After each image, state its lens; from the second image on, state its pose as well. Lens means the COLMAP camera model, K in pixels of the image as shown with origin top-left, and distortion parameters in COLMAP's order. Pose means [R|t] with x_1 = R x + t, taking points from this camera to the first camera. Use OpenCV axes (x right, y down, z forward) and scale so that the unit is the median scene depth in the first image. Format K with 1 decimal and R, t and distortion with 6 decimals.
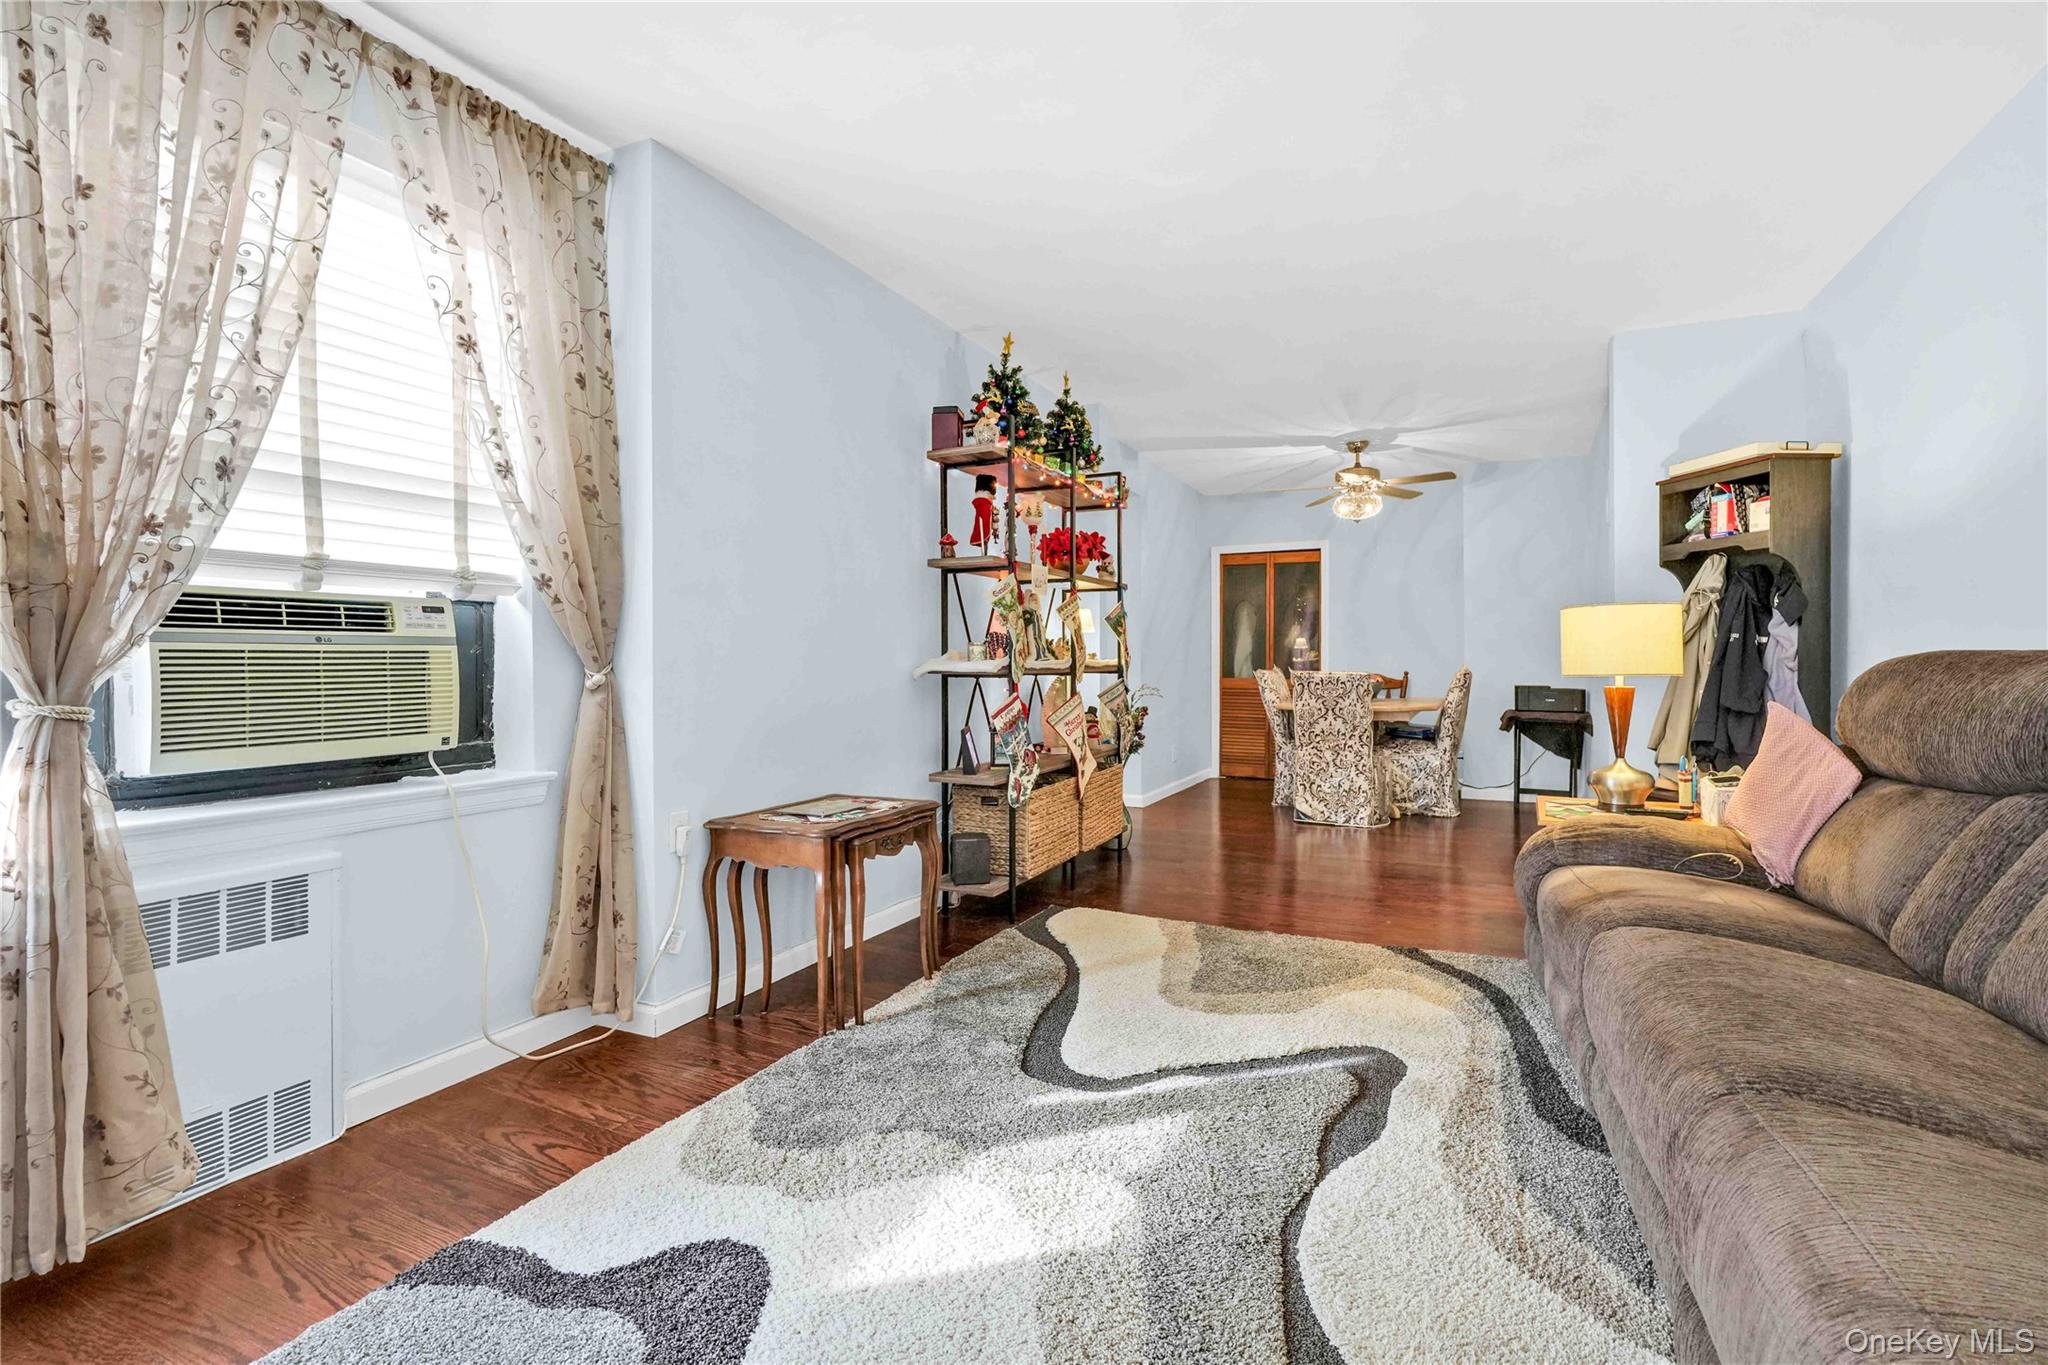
lens RADIAL K [[914.4, 0, 1027.9], [0, 914.4, 679.8], [0, 0, 1]] dist [-0.010288, 0.012142]
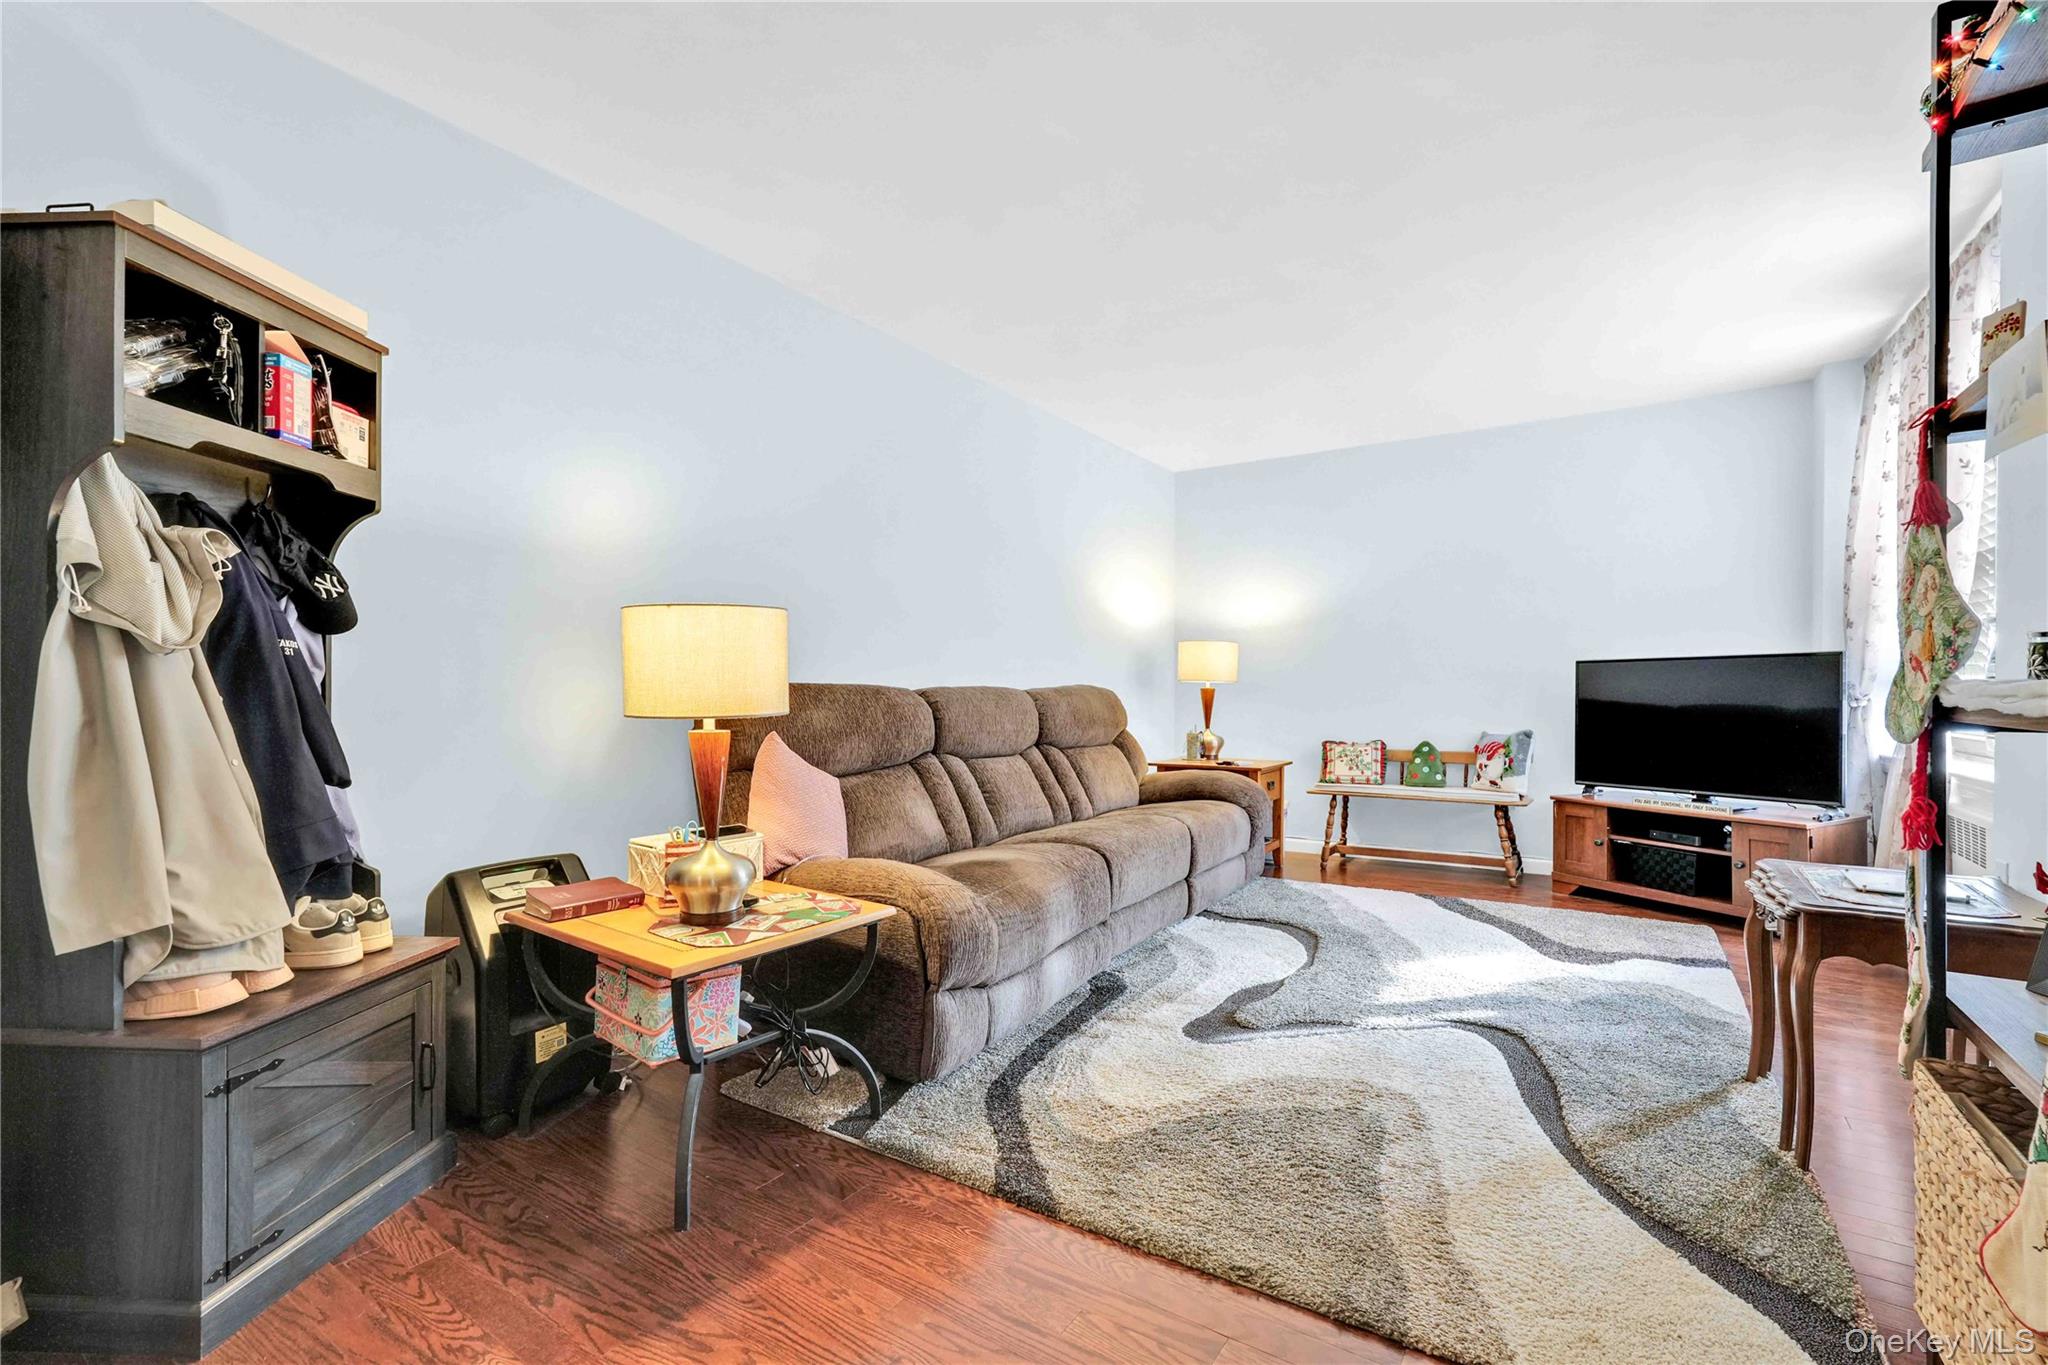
lens RADIAL K [[914.4, 0, 1027.9], [0, 914.4, 679.8], [0, 0, 1]] dist [-0.010288, 0.012142]
pose [[-0.991158, 0.003507, 0.132641, 0.327845], [0.005031, 0.999925, 0.011153, -0.037587], [-0.132592, 0.011722, -0.991101, 1.588704]]
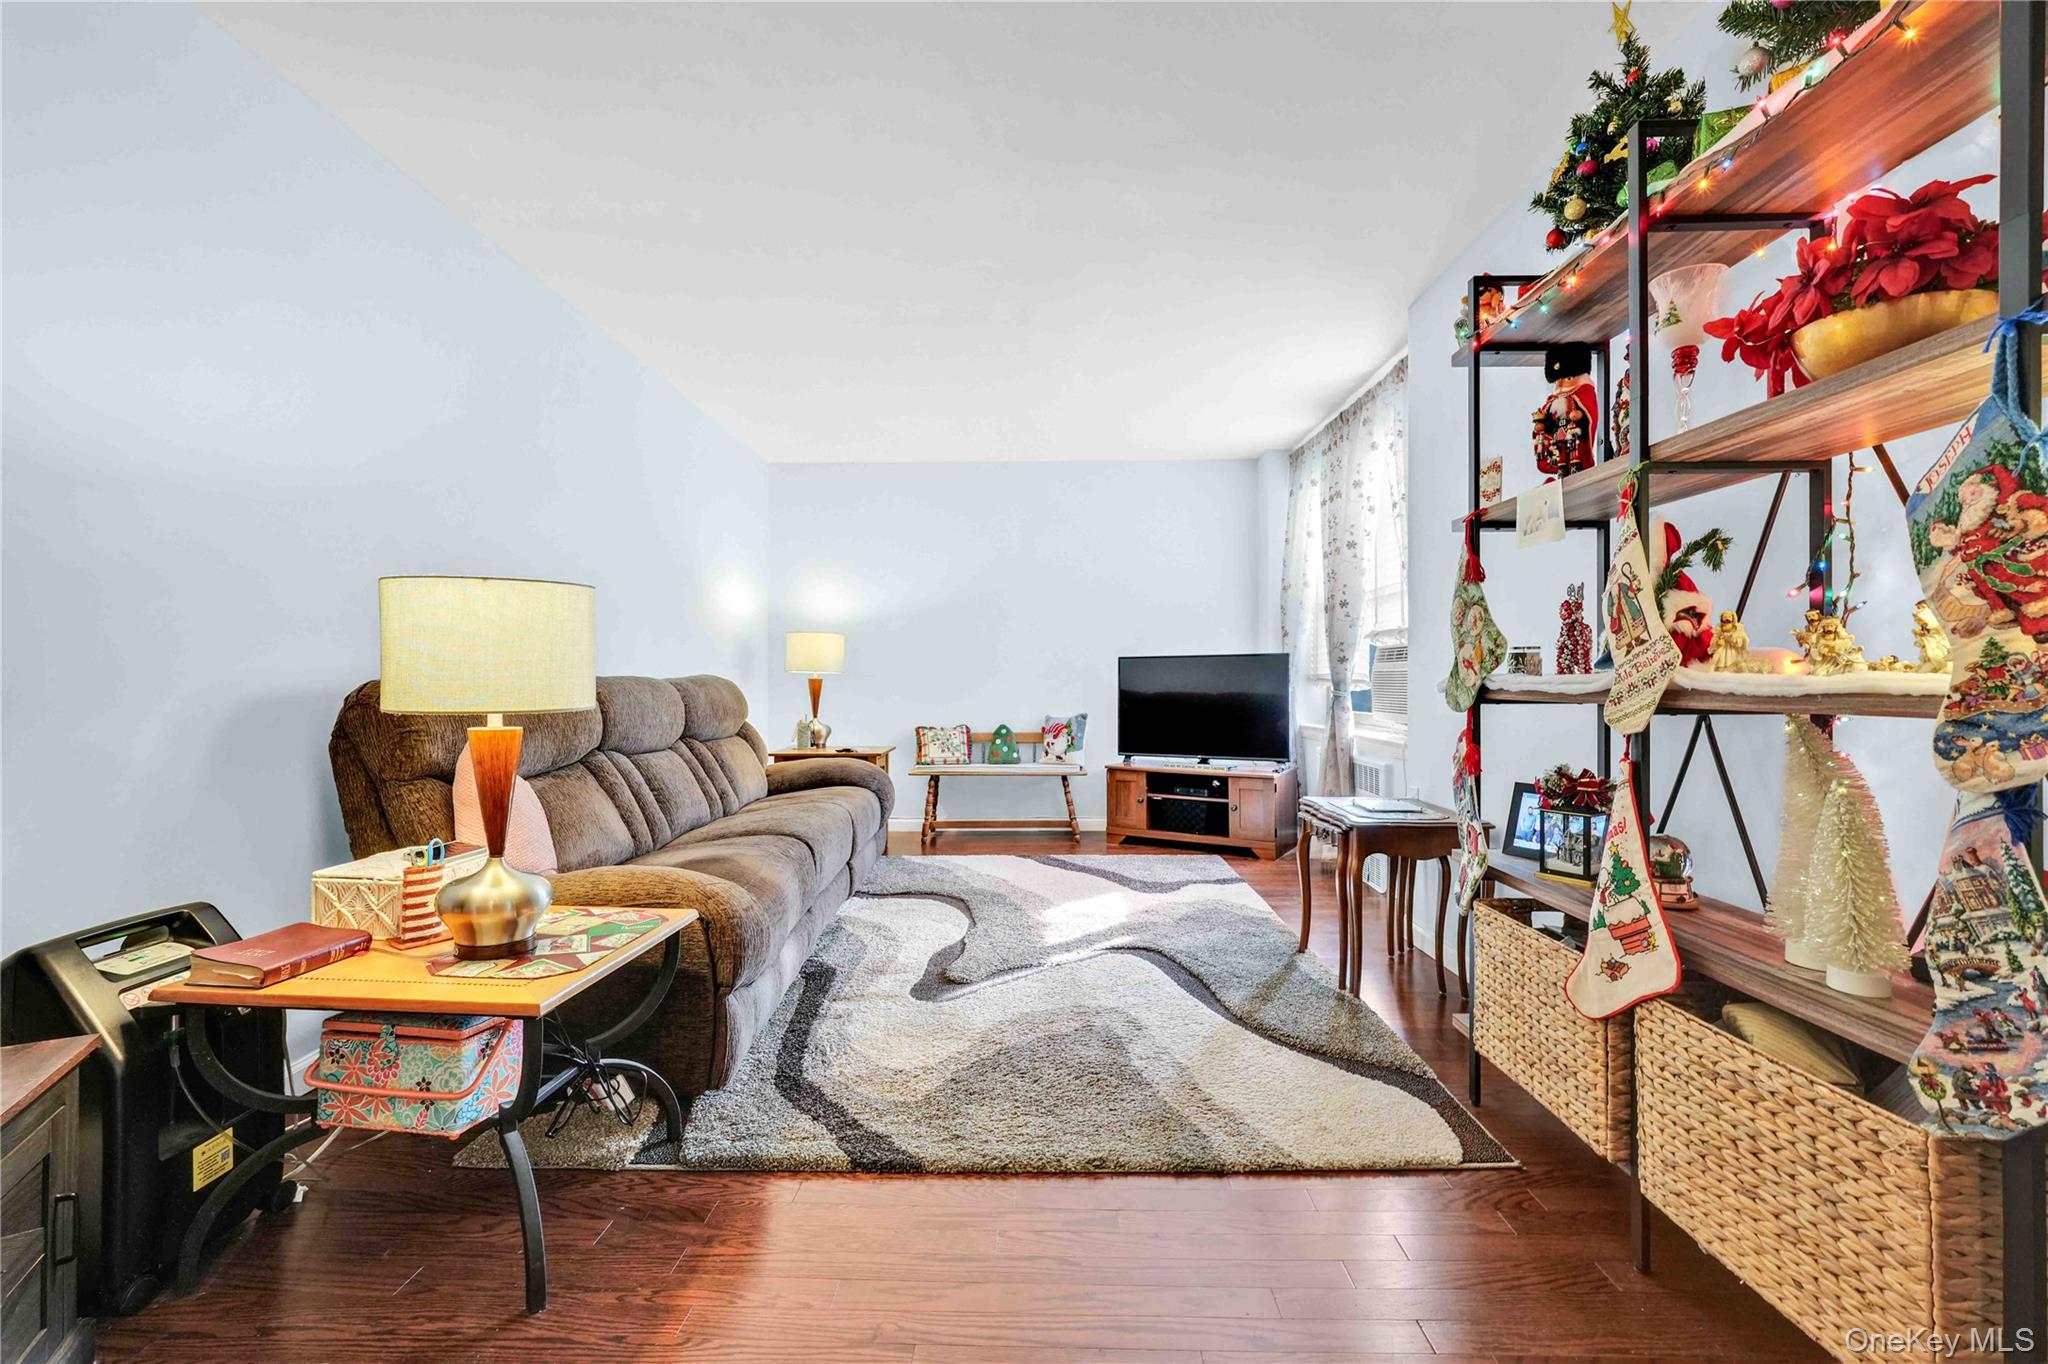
lens RADIAL K [[910.7, 0, 1032.5], [0, 910.7, 662.6], [0, 0, 1]] dist [-0.002303, 0.006950]
pose [[-0.907295, -0.006049, -0.420450, 0.574933], [-0.007637, 0.999969, 0.002093, -0.038332], [0.420425, 0.005110, -0.907313, 1.608851]]
